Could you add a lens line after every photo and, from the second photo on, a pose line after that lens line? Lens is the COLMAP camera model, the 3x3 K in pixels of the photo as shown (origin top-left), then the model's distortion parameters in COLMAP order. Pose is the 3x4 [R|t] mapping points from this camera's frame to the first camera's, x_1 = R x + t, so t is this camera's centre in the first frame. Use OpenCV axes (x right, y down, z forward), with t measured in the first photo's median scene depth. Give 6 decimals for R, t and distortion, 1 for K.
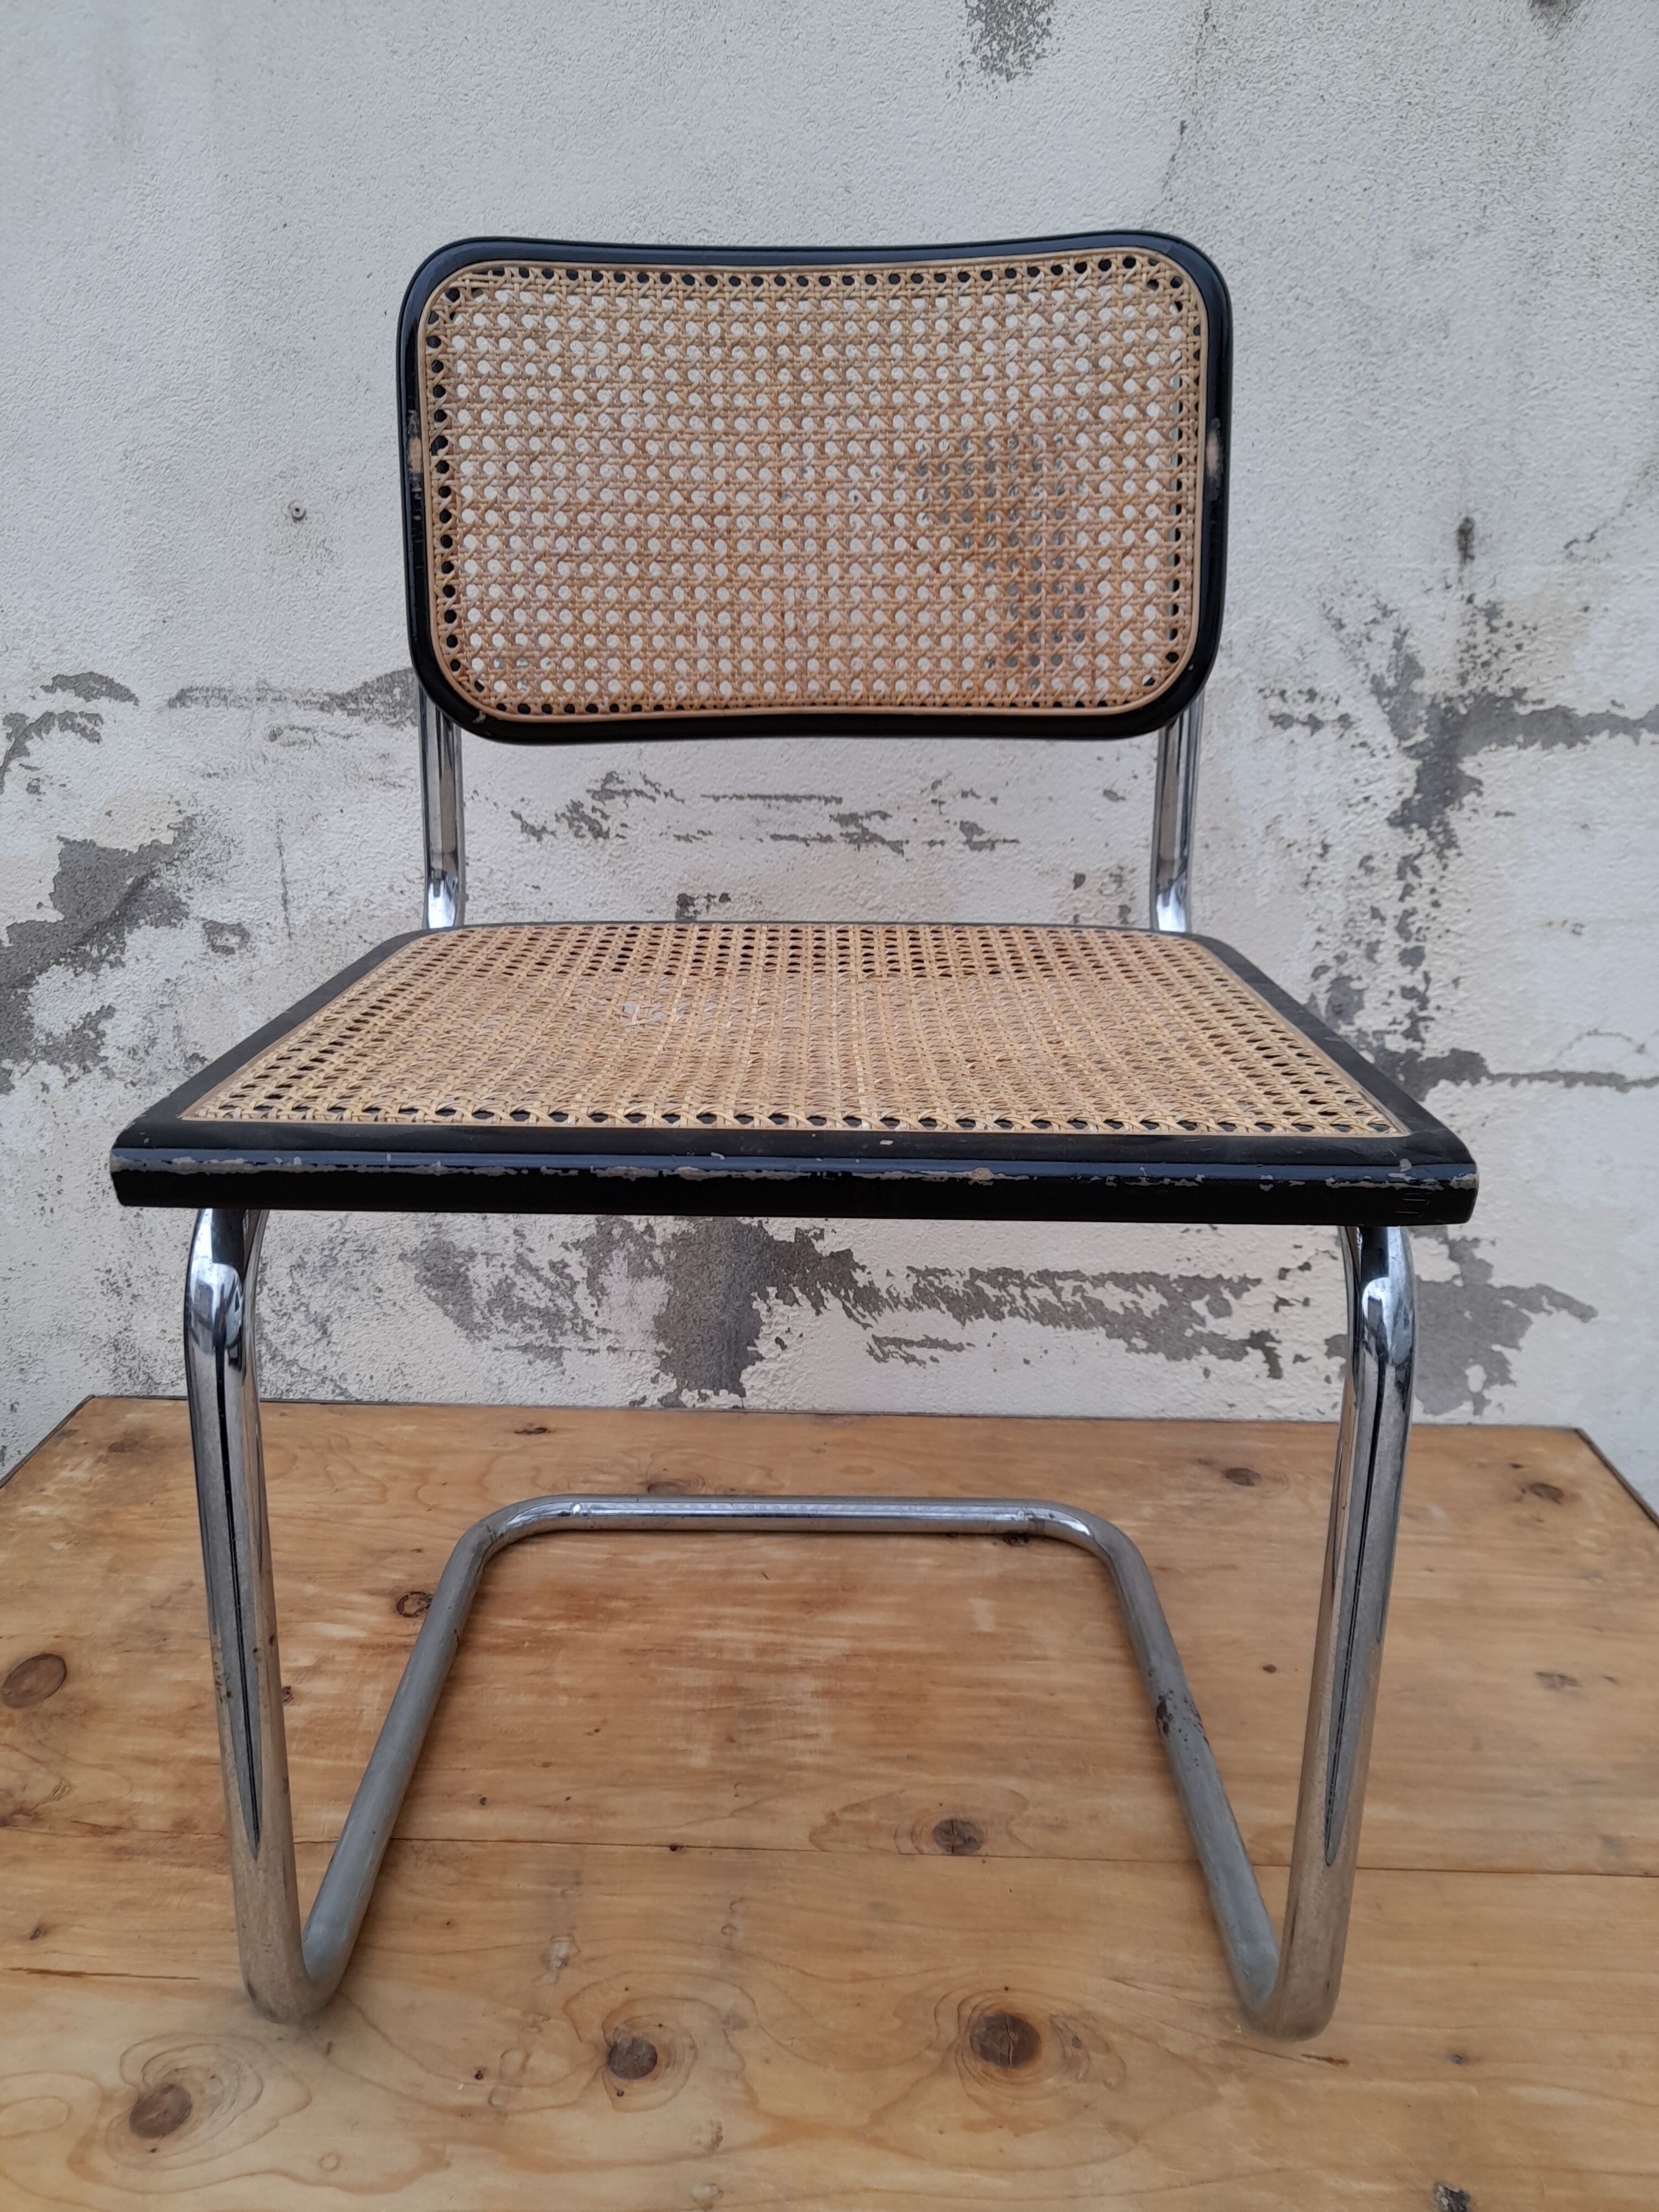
lens RADIAL K [[1651.0, 0, 812.2], [0, 1651.0, 1135.7], [0, 0, 1]] dist [0.033874, -0.040751]
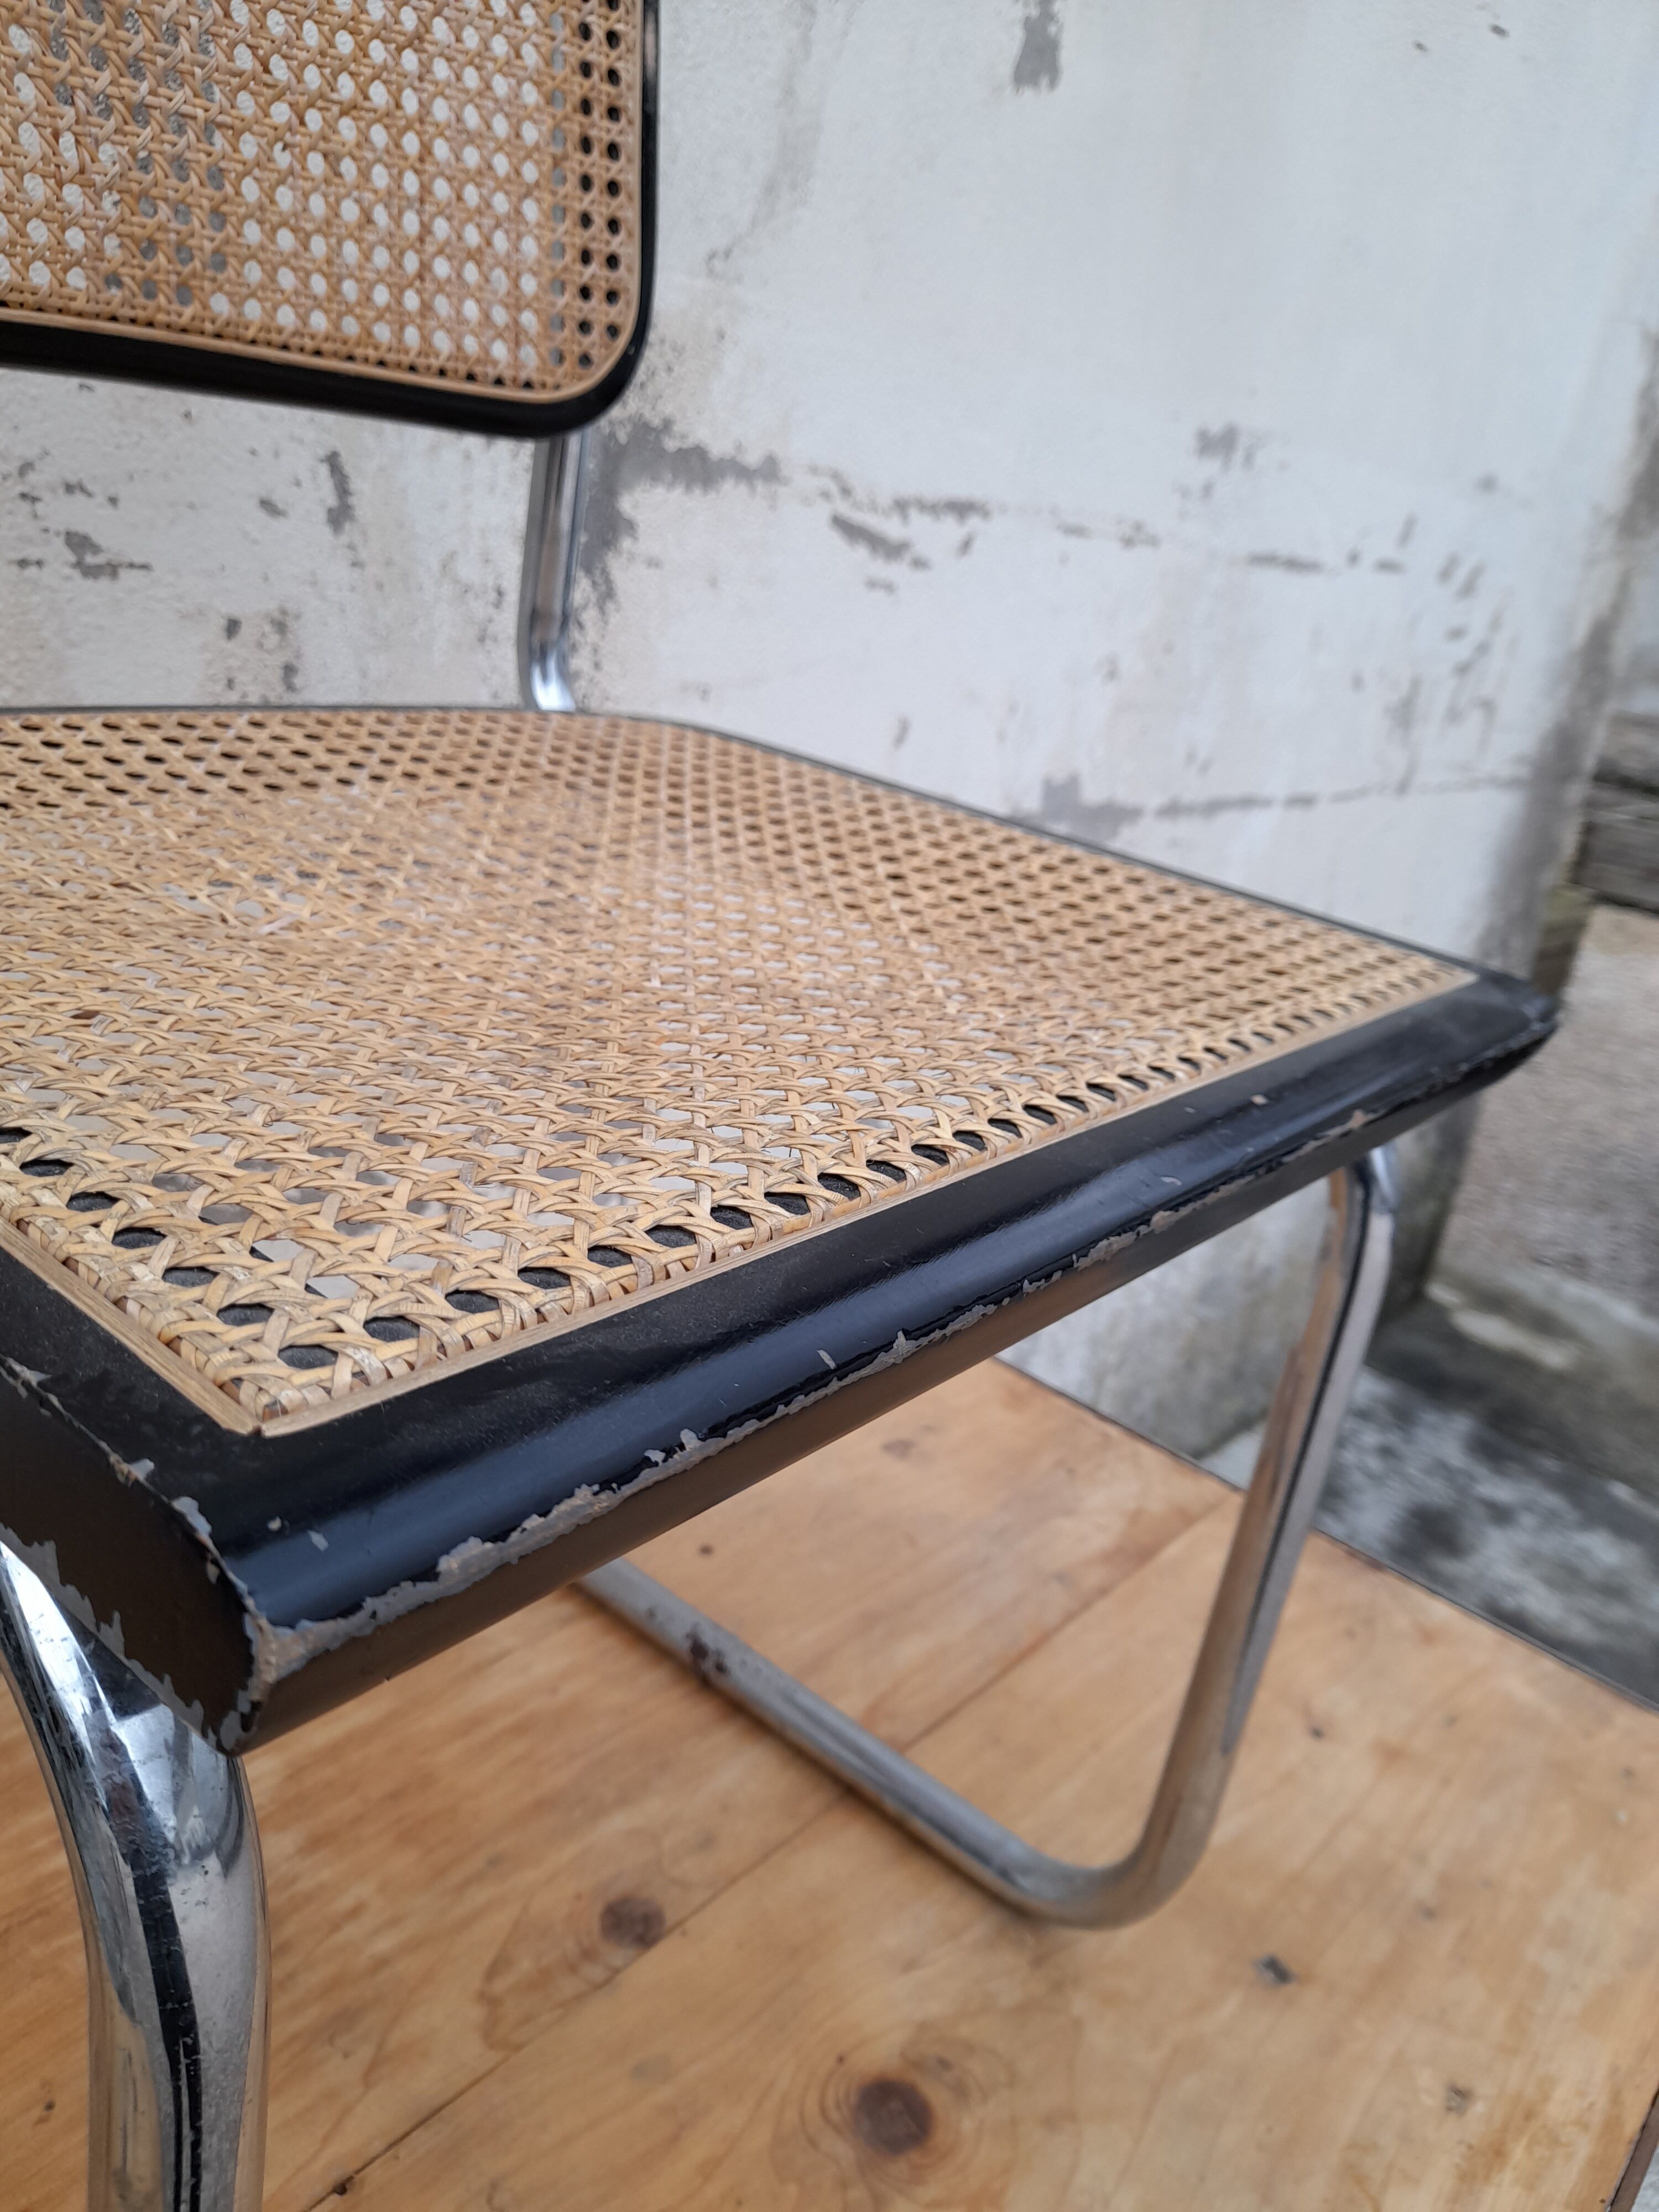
lens RADIAL K [[1651.0, 0, 813.9], [0, 1651.0, 1122.2], [0, 0, 1]] dist [0.033874, -0.040751]
pose [[0.627272, -0.204391, 0.751501, -0.270262], [0.088586, 0.977410, 0.191891, -0.061747], [-0.773746, -0.053796, 0.631208, 0.345767]]
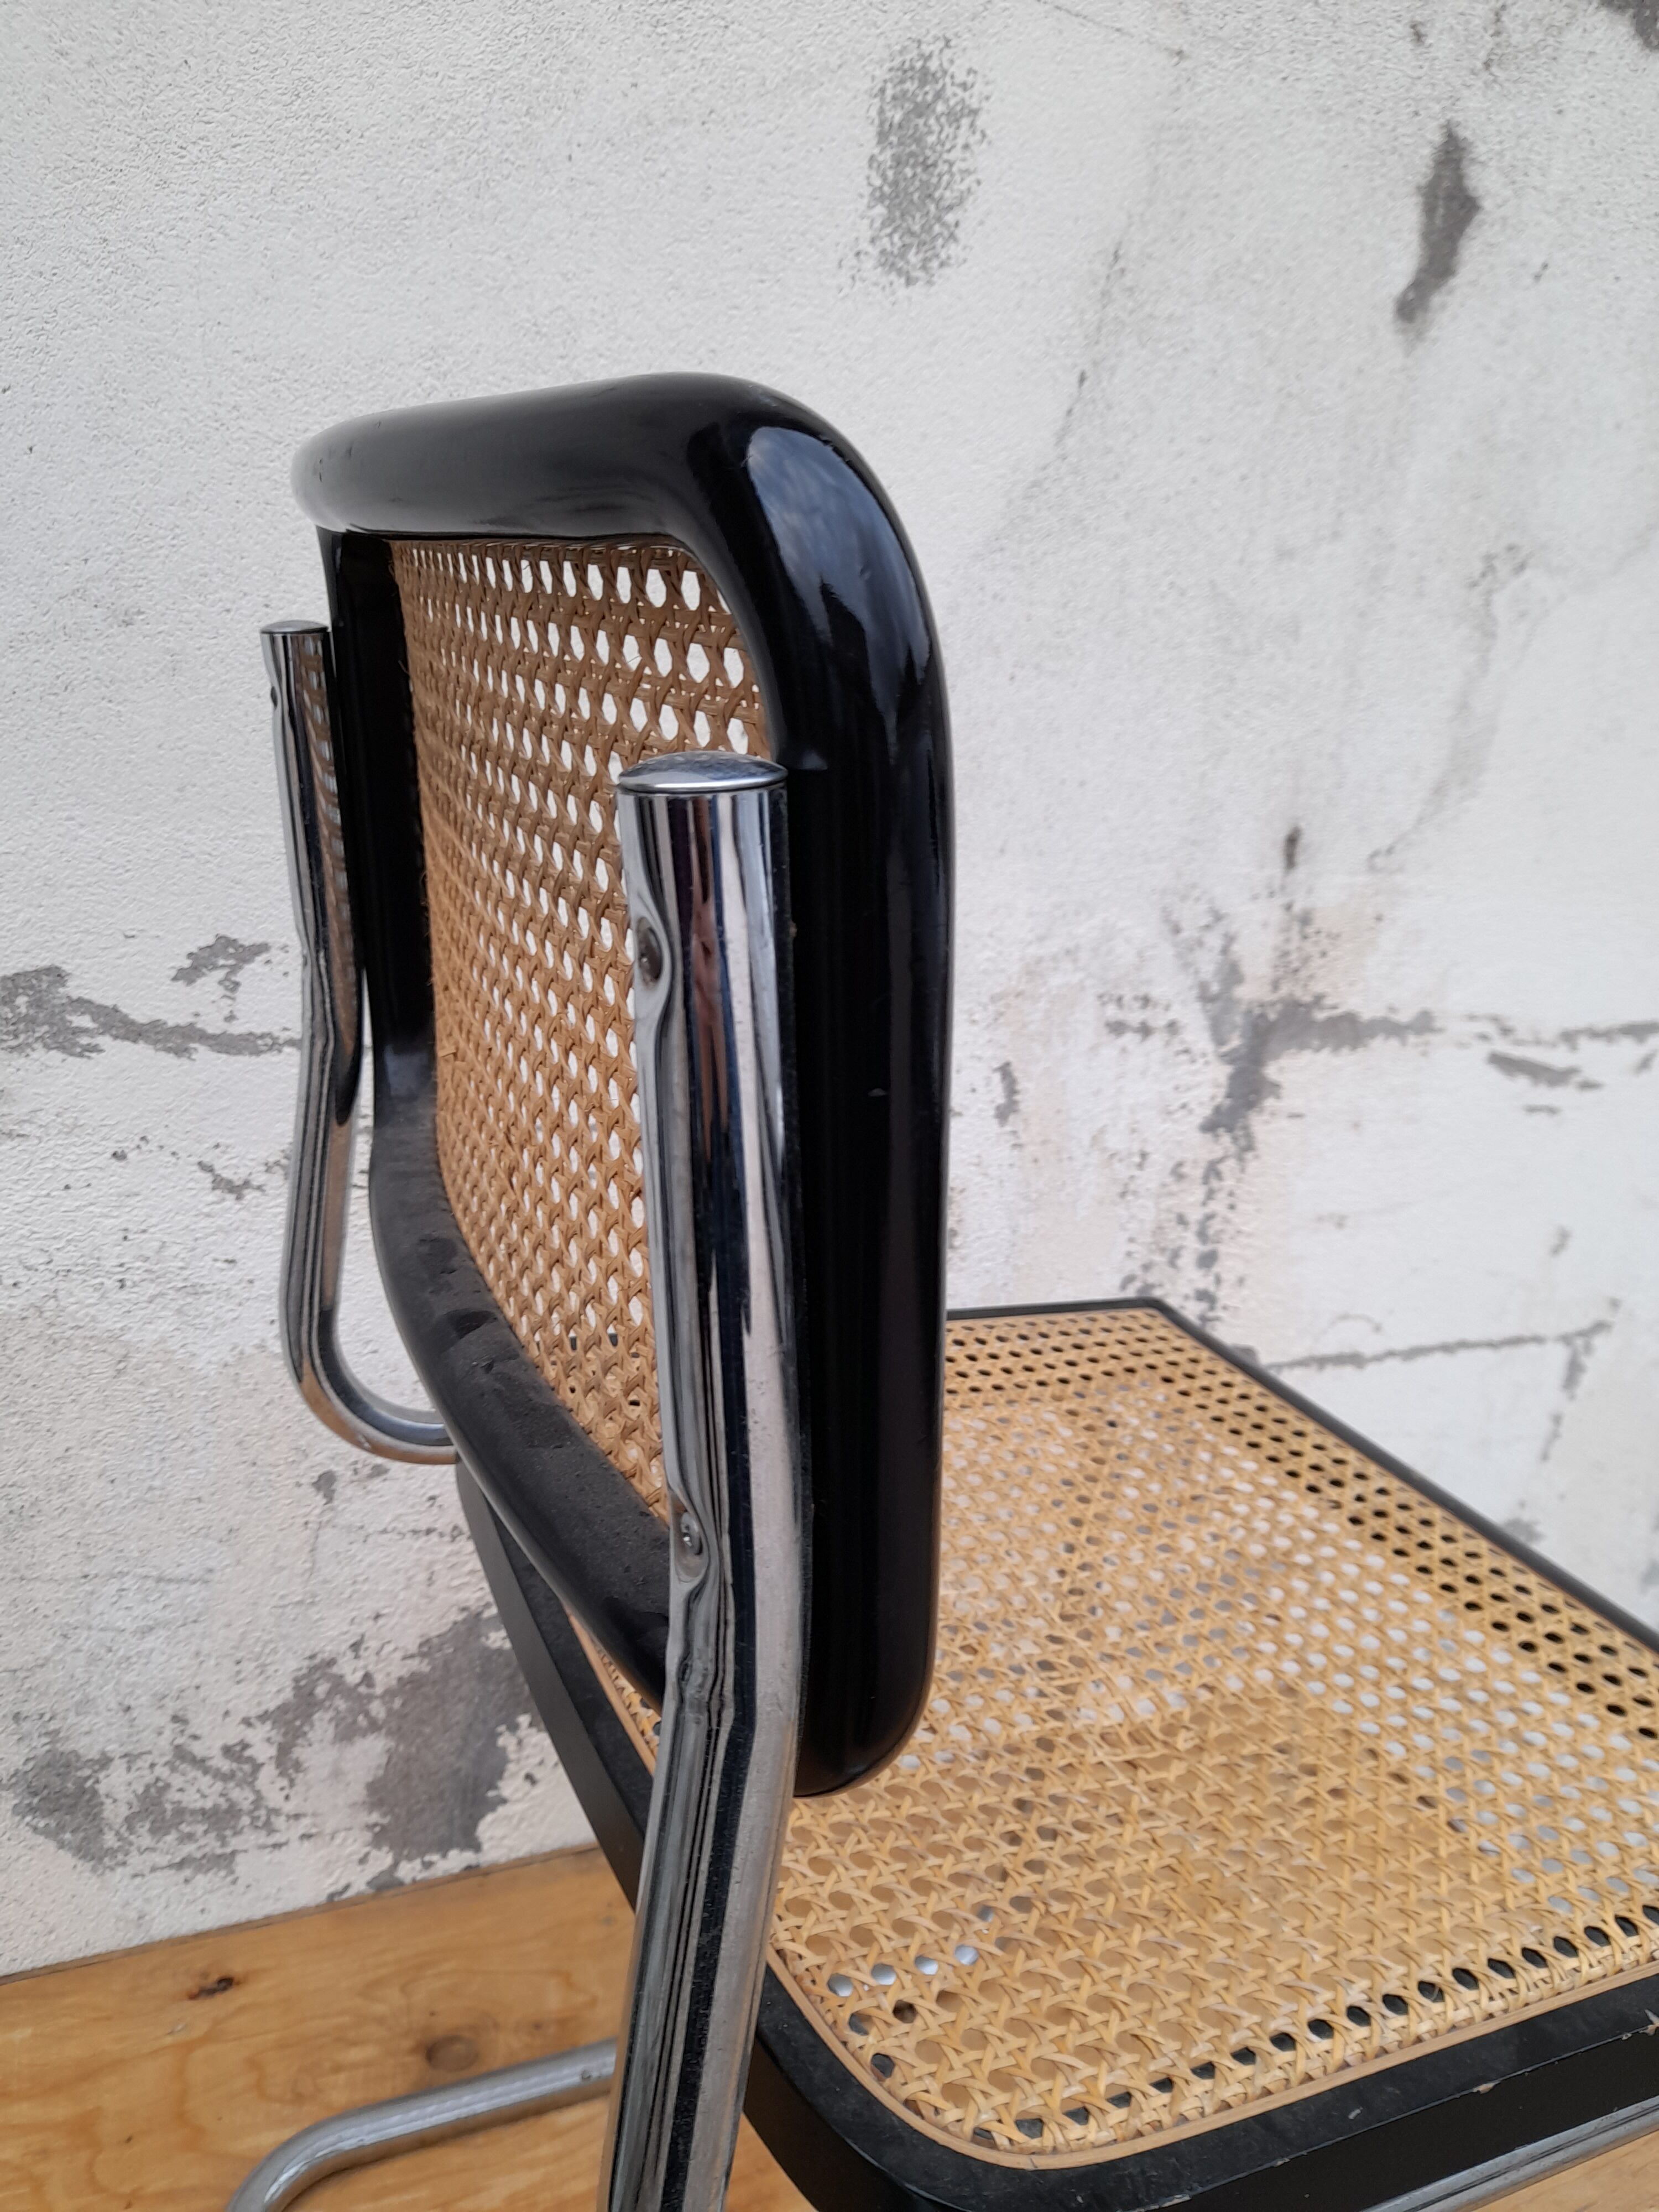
lens RADIAL K [[1651.0, 0, 811.8], [0, 1651.0, 1114.4], [0, 0, 1]] dist [0.033874, -0.040751]
pose [[0.888715, -0.042265, 0.456508, -0.274881], [0.031330, 0.999013, 0.031500, -0.234187], [-0.457389, -0.013692, 0.889162, 0.270829]]
